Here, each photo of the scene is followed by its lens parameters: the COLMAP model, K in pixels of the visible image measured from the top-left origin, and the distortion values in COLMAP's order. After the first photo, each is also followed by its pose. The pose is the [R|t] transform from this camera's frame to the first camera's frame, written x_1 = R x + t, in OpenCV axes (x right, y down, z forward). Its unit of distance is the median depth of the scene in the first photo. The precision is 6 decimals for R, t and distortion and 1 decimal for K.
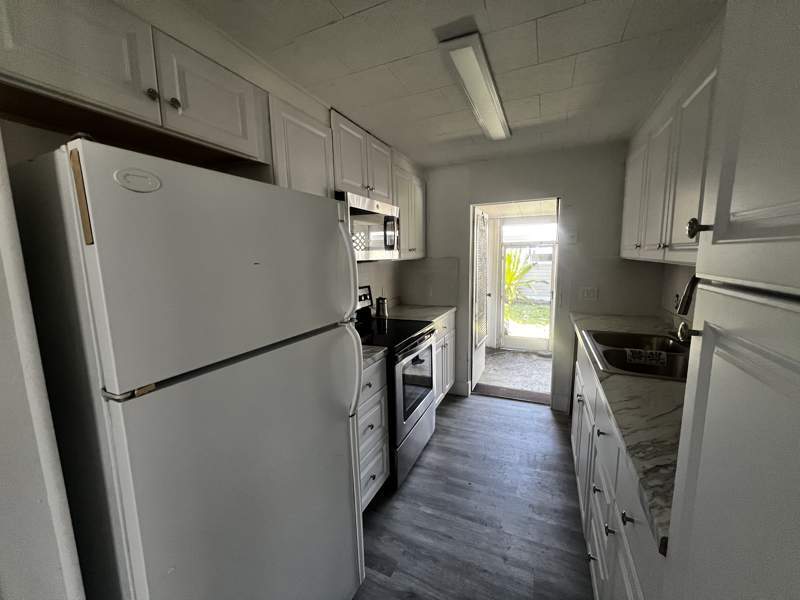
lens RADIAL K [[320.0, 0, 401.0], [0, 320.0, 300.4], [0, 0, 1]] dist [0.002100, 0.000090]
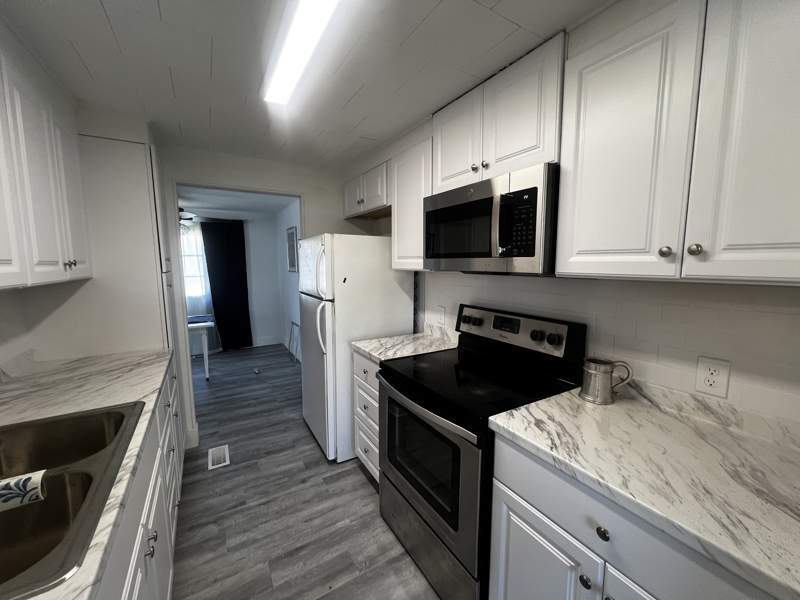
lens RADIAL K [[320.0, 0, 401.2], [0, 320.0, 299.5], [0, 0, 1]] dist [0.002100, 0.000090]
pose [[-0.564765, 0.117292, -0.816874, 0.756670], [-0.100036, 0.972819, 0.208846, -0.259289], [0.819166, 0.199666, -0.537681, 1.654517]]
